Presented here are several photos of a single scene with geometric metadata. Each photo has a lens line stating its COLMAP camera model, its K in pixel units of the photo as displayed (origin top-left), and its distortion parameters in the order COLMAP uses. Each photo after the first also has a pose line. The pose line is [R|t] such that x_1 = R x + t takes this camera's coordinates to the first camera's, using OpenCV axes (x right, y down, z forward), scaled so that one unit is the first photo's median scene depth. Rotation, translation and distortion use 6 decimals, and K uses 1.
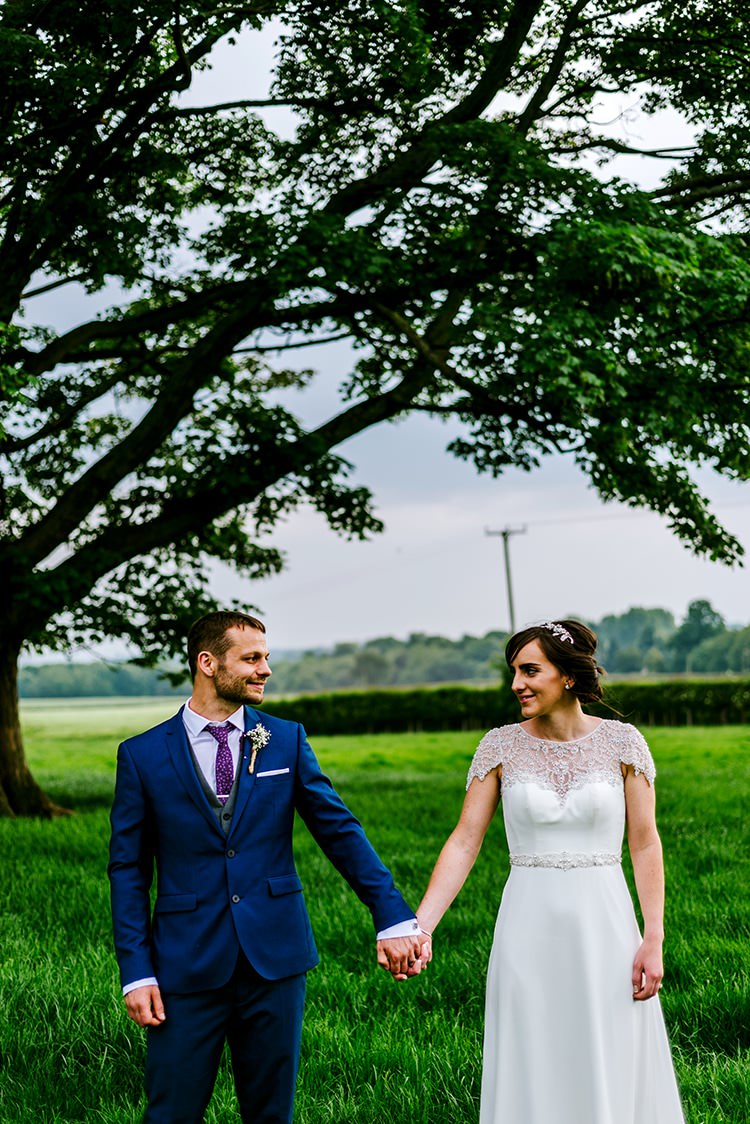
lens RADIAL K [[1645.5, 0, 375.0], [0, 1645.5, 562.0], [0, 0, 1]] dist [0.010788, 0.045576]
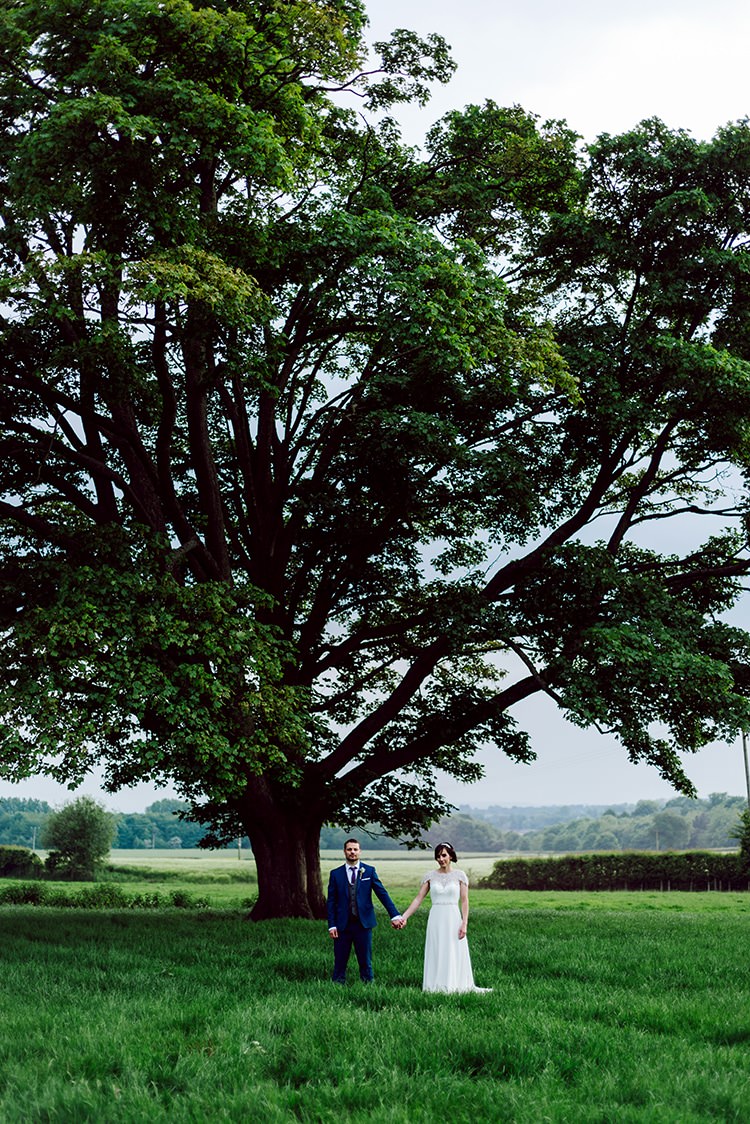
lens RADIAL K [[1645.5, 0, 375.0], [0, 1645.5, 562.0], [0, 0, 1]] dist [0.010788, 0.045576]
pose [[0.982729, -0.003700, -0.185011, 0.143802], [-0.013418, 0.995744, -0.091182, -0.058799], [0.184561, 0.092089, 0.978497, -0.629536]]
